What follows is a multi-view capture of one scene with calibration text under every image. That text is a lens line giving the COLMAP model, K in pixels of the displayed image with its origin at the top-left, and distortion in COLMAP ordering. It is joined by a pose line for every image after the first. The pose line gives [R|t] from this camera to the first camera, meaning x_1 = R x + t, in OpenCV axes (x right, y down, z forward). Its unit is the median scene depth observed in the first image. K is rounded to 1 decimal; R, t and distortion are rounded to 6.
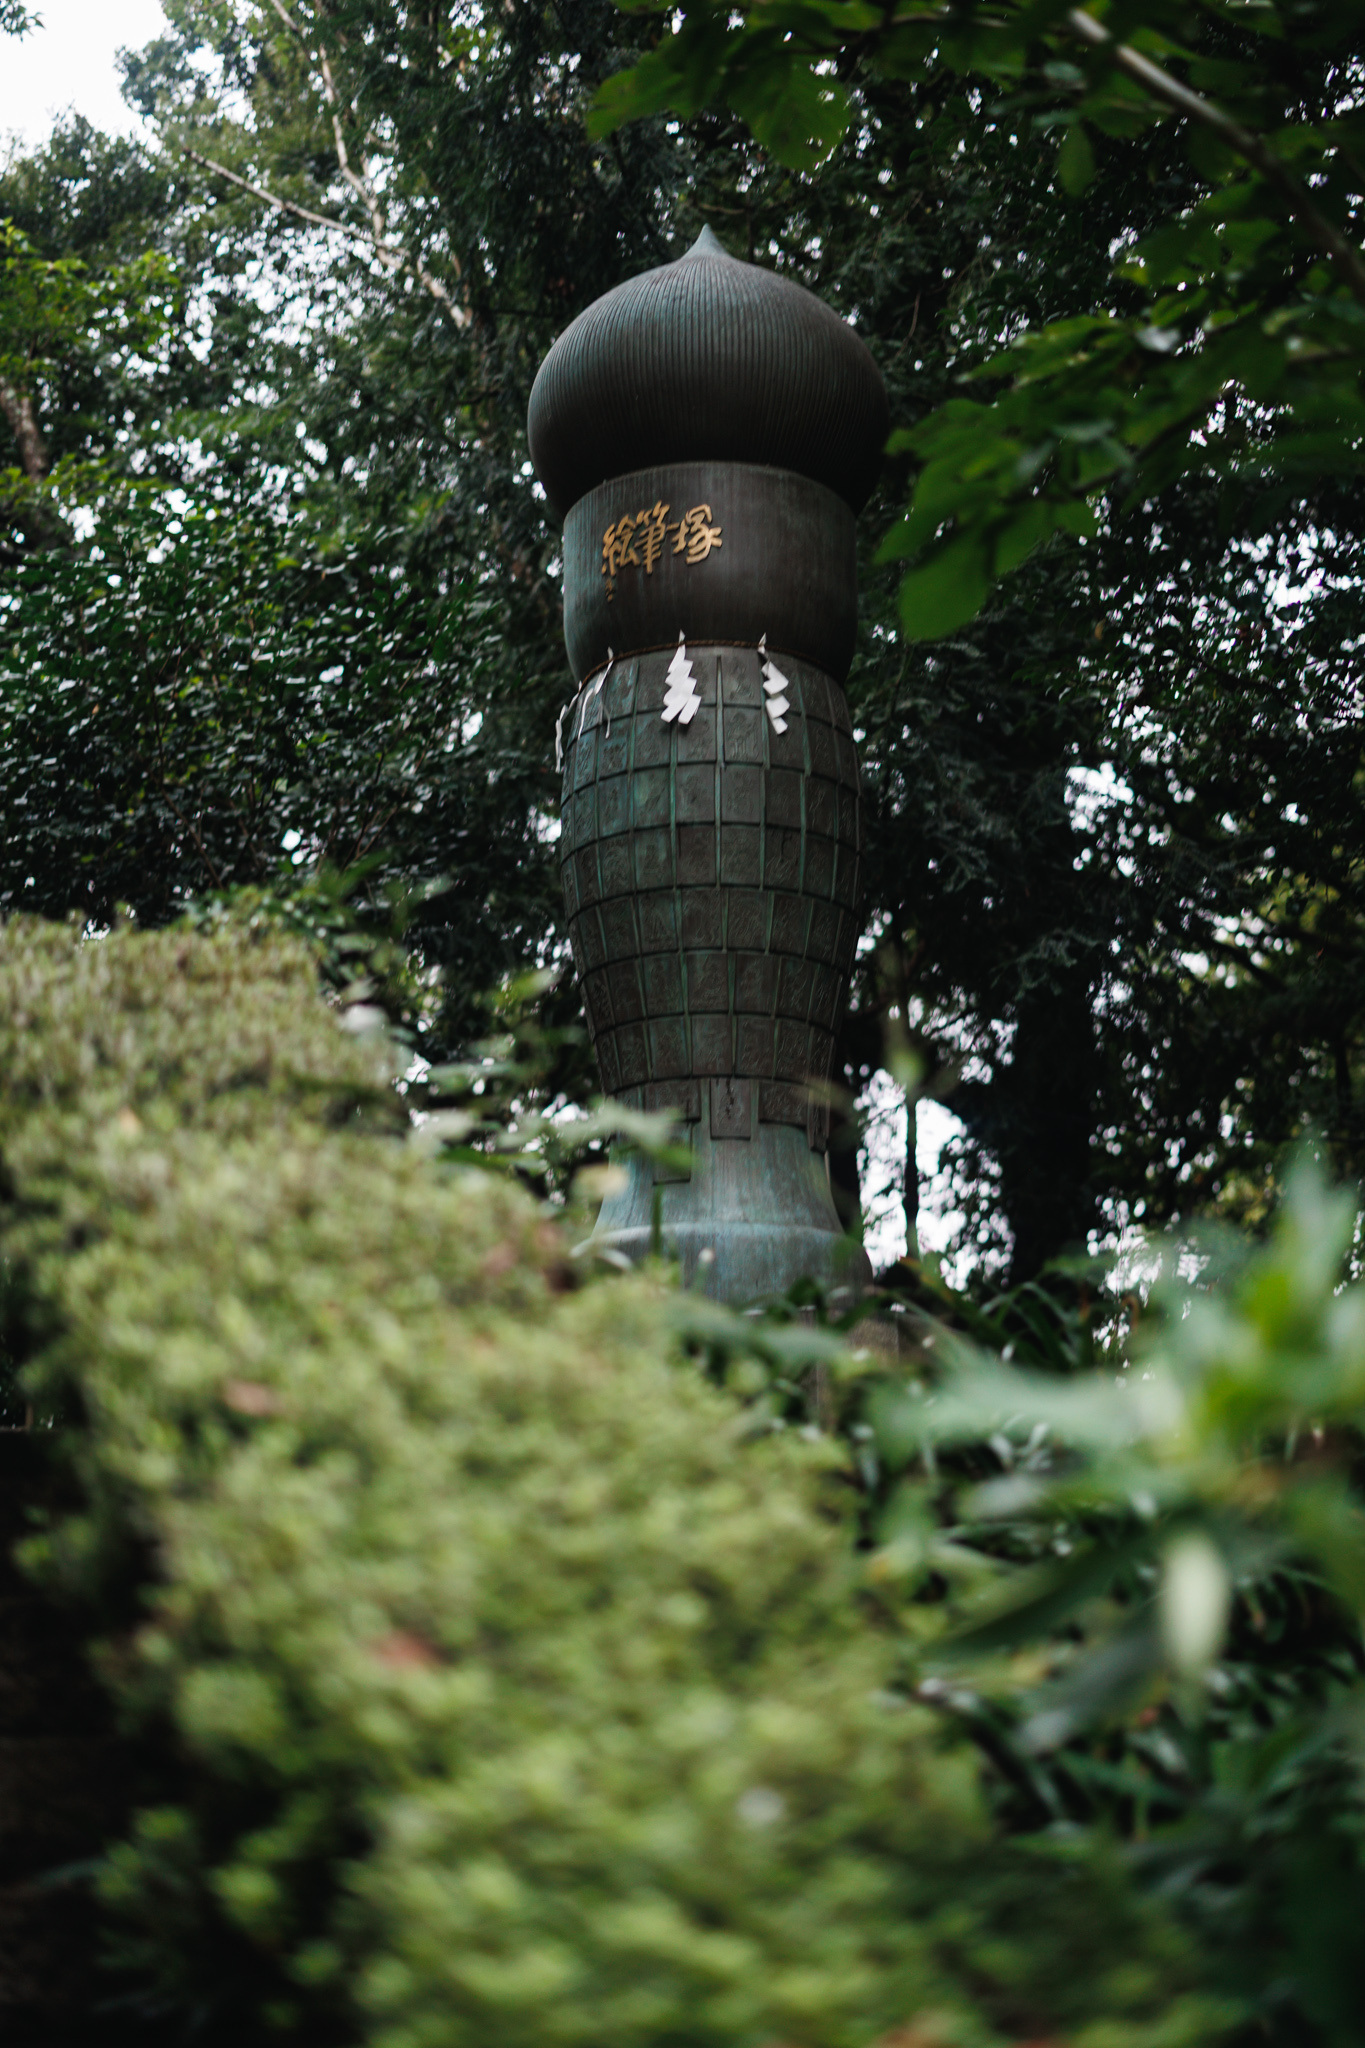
lens RADIAL K [[3101.2, 0, 682.7], [0, 3101.2, 1023.3], [0, 0, 1]] dist [-0.021072, 0.000000]
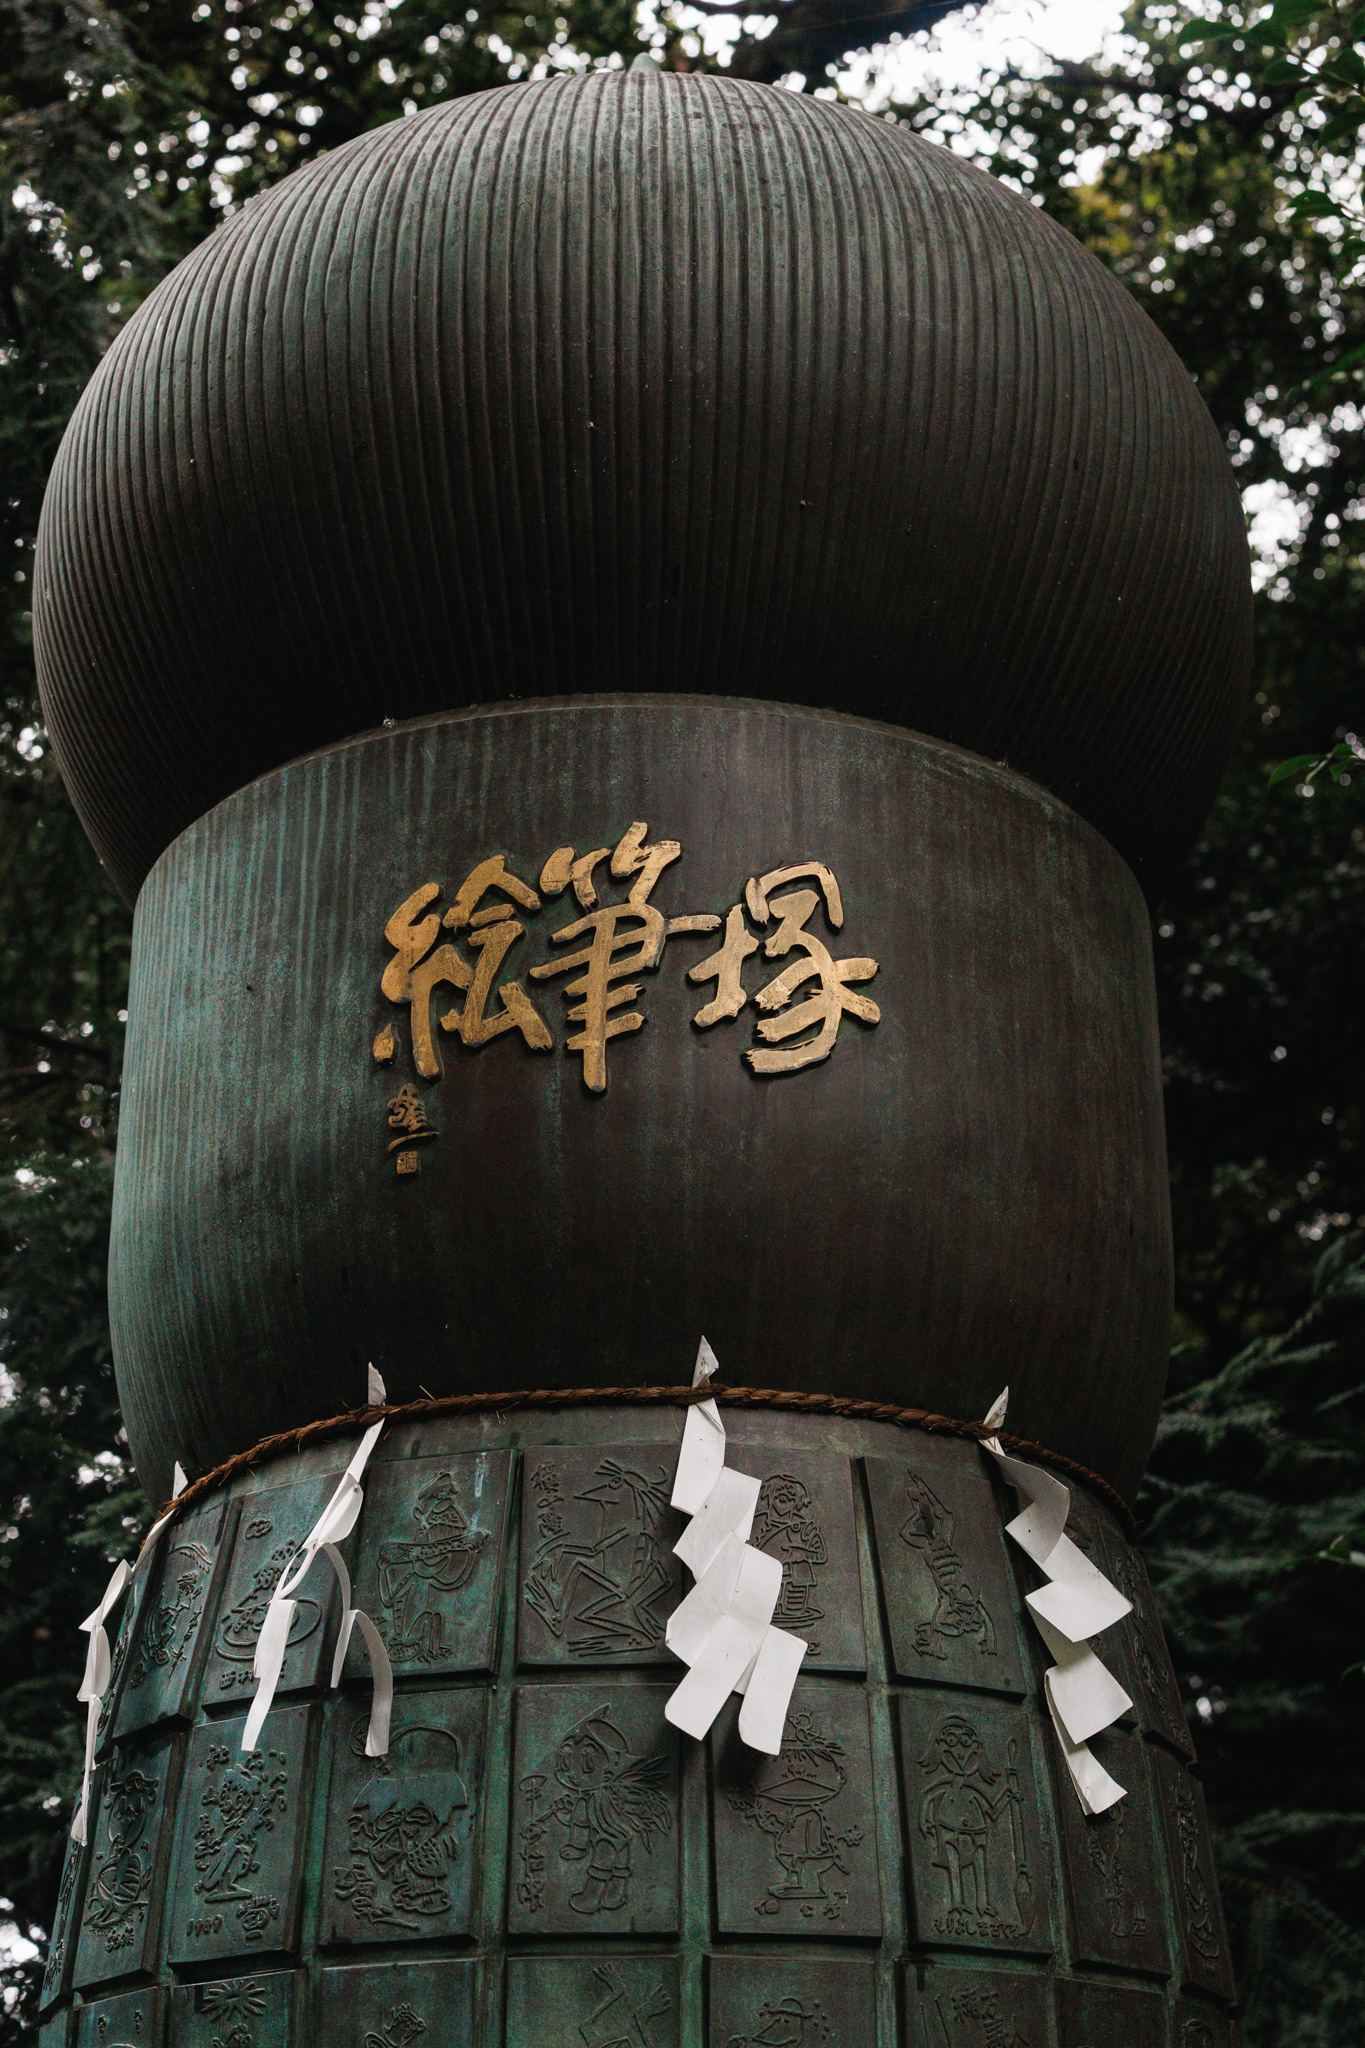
lens RADIAL K [[3101.2, 0, 680.9], [0, 3101.2, 1024.7], [0, 0, 1]] dist [-0.021072, 0.000000]
pose [[0.938090, 0.148270, 0.313054, -0.083008], [-0.089460, 0.976802, -0.194563, -0.102642], [-0.334639, 0.154512, 0.929593, 0.766838]]
